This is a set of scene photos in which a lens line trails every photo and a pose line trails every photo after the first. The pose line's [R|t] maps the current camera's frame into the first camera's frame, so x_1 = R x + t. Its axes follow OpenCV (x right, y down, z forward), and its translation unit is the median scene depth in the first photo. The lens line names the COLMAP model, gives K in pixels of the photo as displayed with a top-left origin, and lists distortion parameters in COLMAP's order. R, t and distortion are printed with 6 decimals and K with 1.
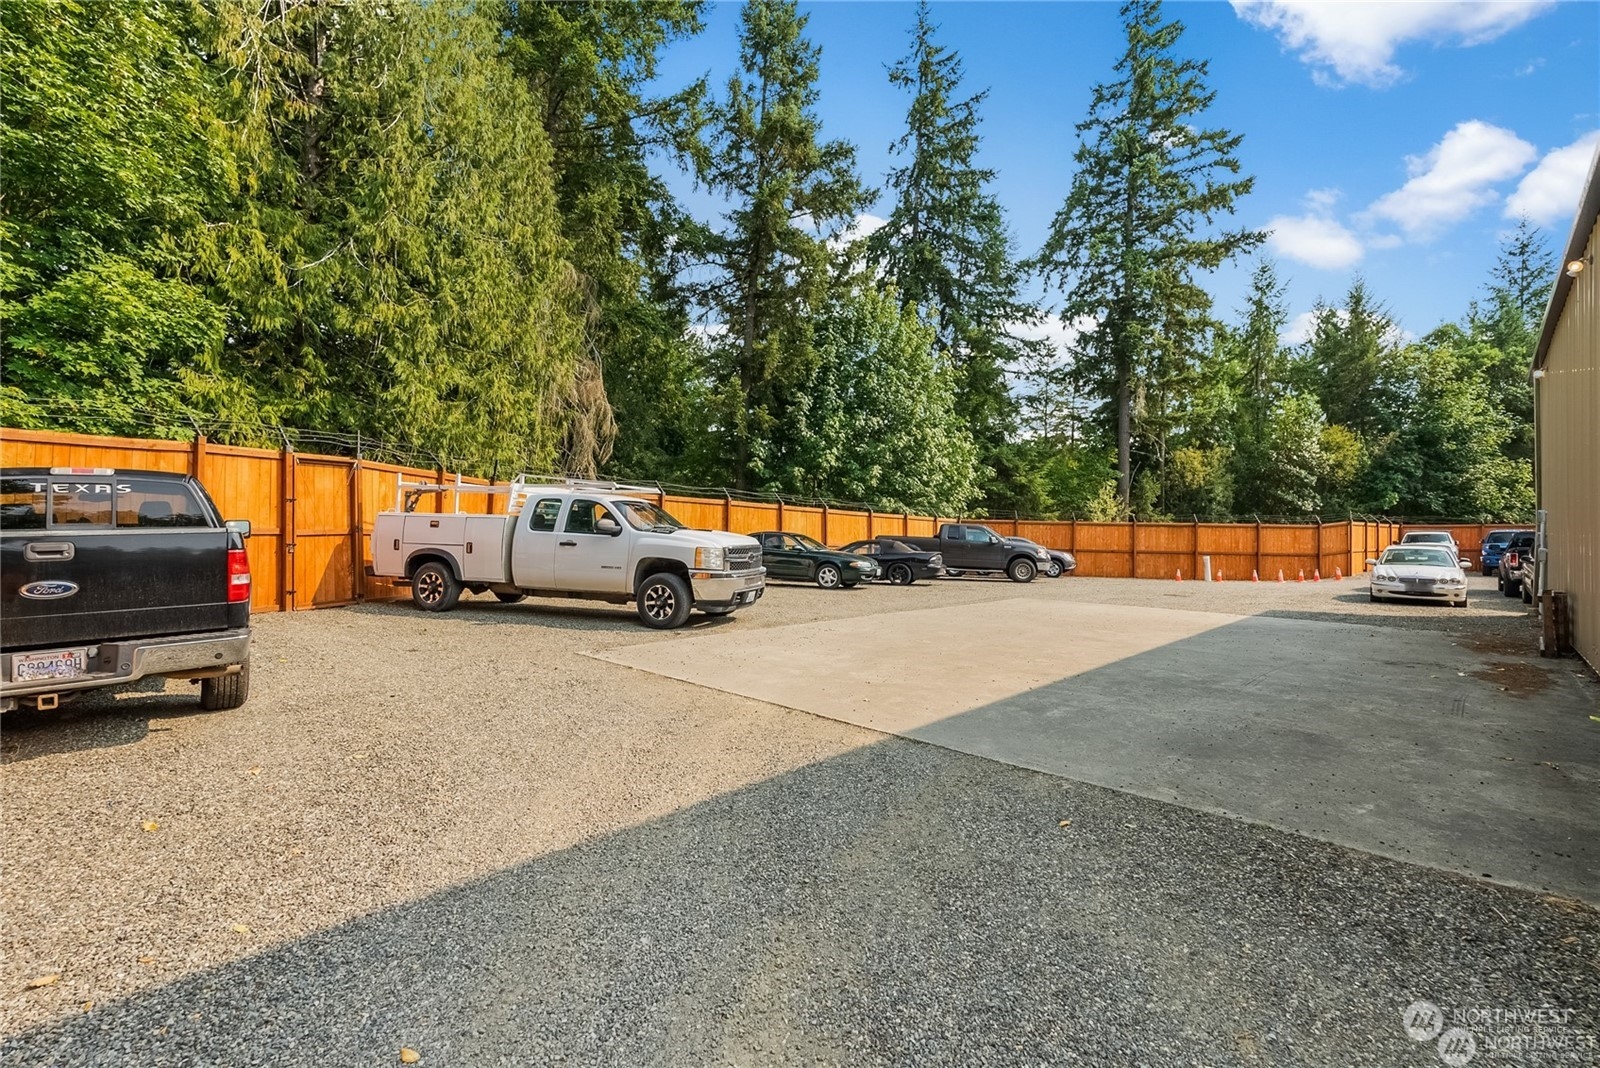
lens RADIAL K [[753.9, 0, 796.8], [0, 753.9, 531.8], [0, 0, 1]] dist [0.001128, 0.000041]
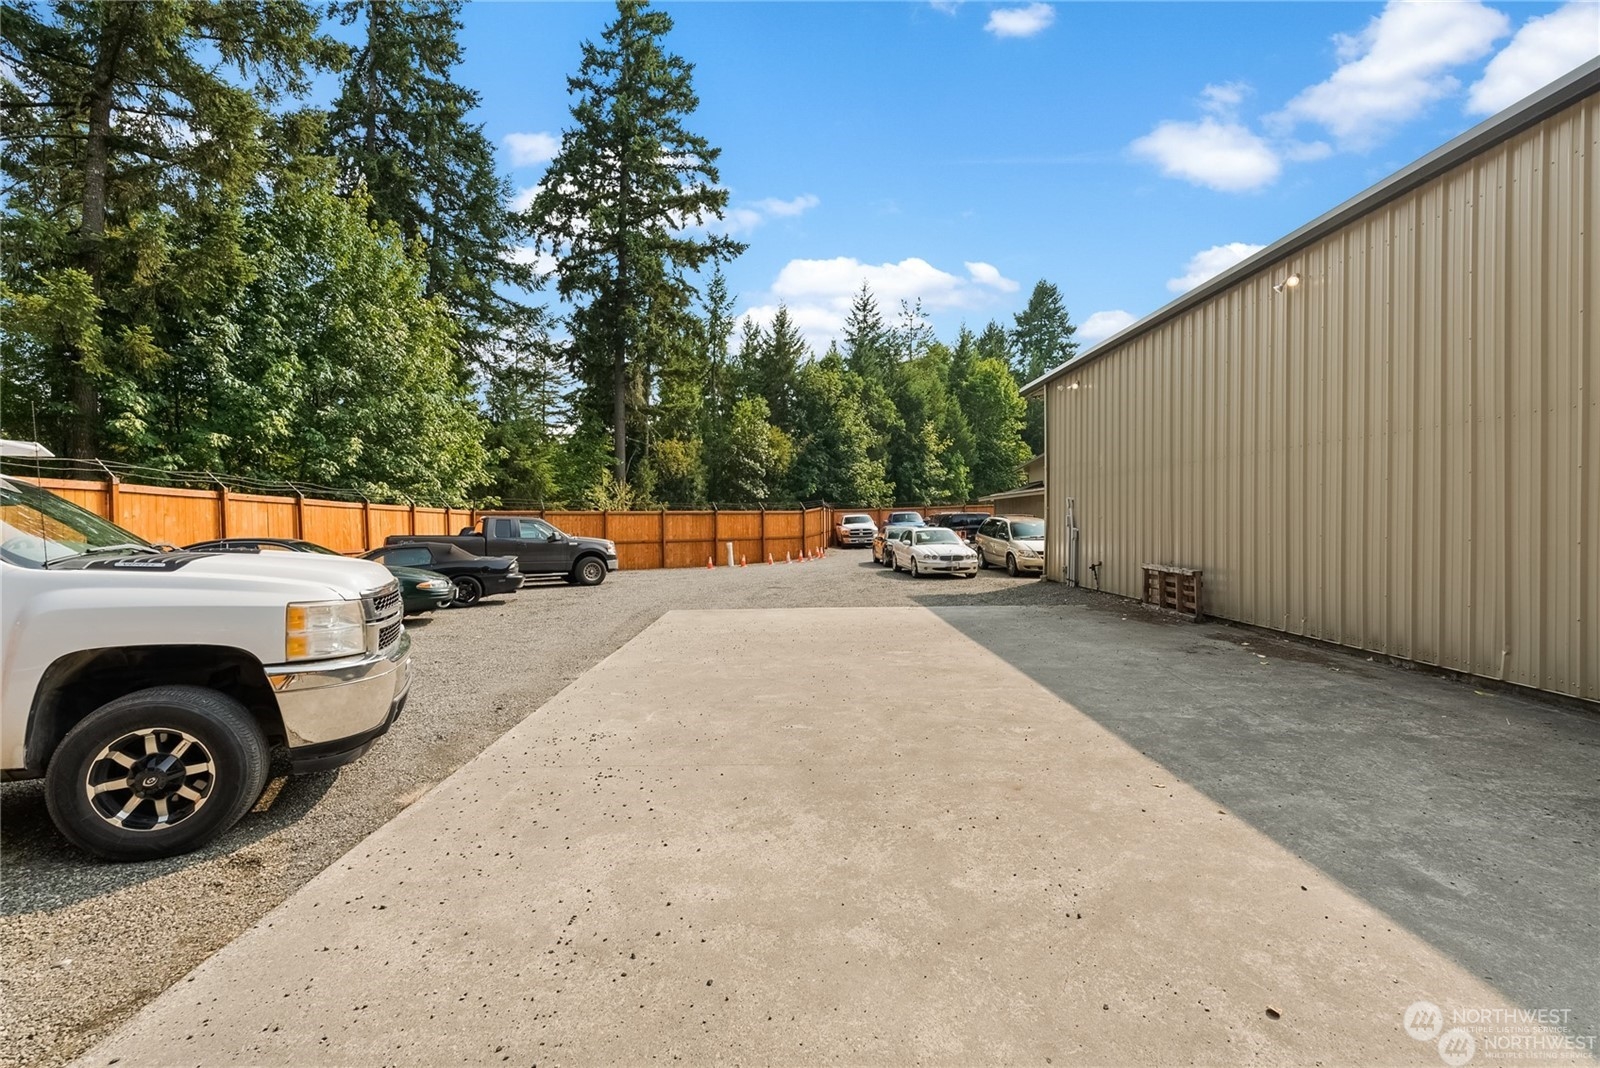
lens RADIAL K [[717.5, 0, 800.0], [0, 717.5, 534.0], [0, 0, 1]] dist [-0.003946, 0.000435]
pose [[0.712911, -0.038209, 0.700213, -0.062348], [0.023469, 0.999255, 0.030632, -0.005906], [-0.700862, -0.005405, 0.713277, 0.182491]]
